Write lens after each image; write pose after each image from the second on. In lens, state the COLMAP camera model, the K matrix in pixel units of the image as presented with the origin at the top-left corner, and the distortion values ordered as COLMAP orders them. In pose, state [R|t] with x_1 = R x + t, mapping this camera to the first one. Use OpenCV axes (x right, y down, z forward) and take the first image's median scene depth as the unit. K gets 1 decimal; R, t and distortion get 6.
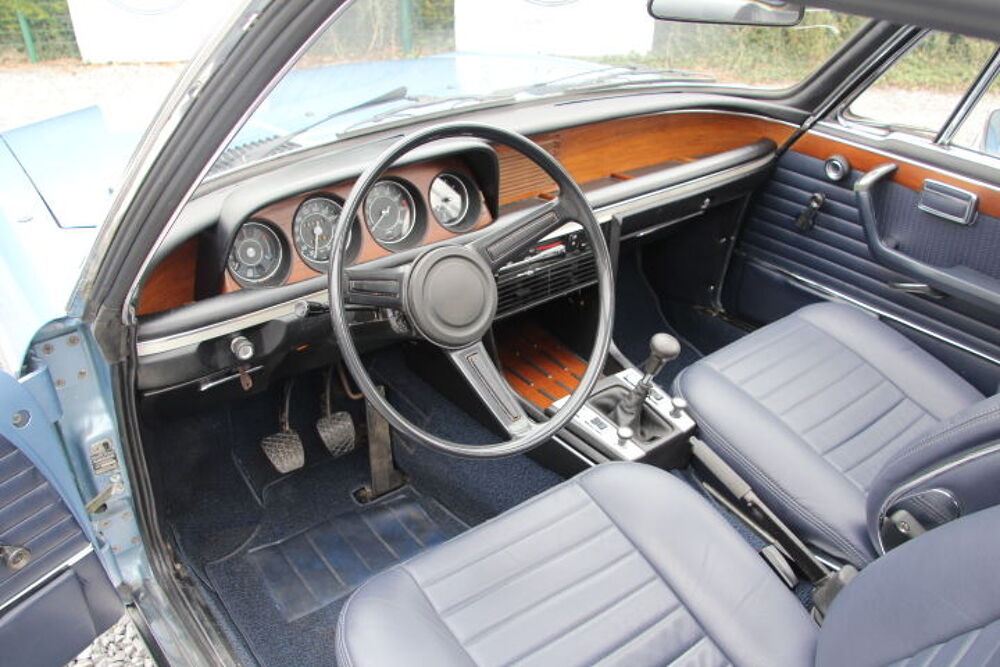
lens RADIAL K [[863.9, 0, 500.0], [0, 863.9, 333.5], [0, 0, 1]] dist [-0.198480, 0.127907]
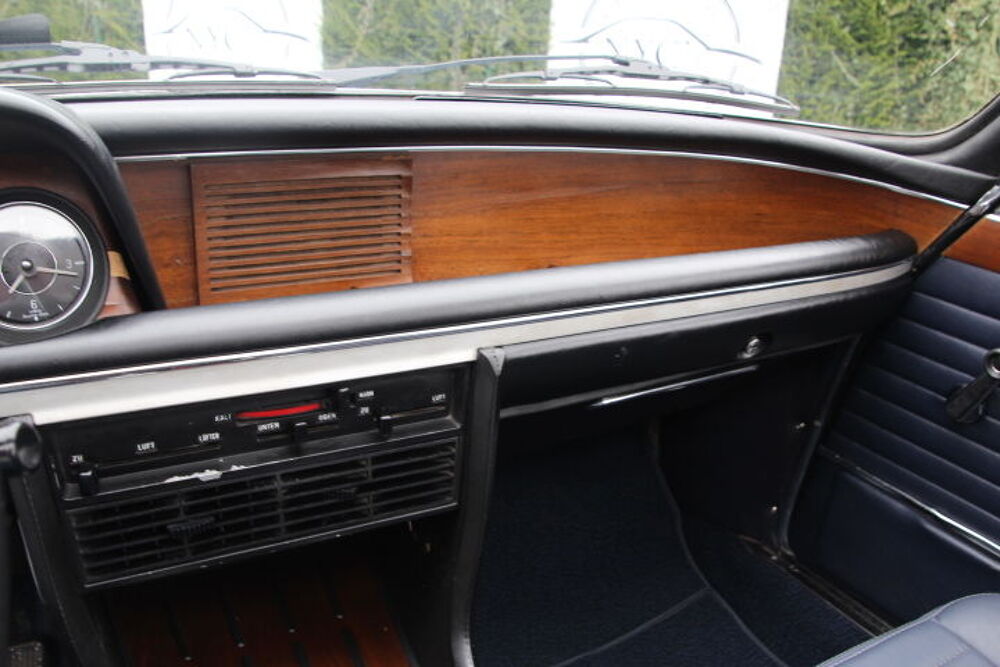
lens RADIAL K [[863.9, 0, 500.0], [0, 863.9, 333.5], [0, 0, 1]] dist [-0.198480, 0.127907]
pose [[0.985704, 0.099106, -0.136258, 0.216929], [-0.119518, 0.981303, -0.150867, -0.096951], [0.118758, 0.164995, 0.979118, 0.684117]]
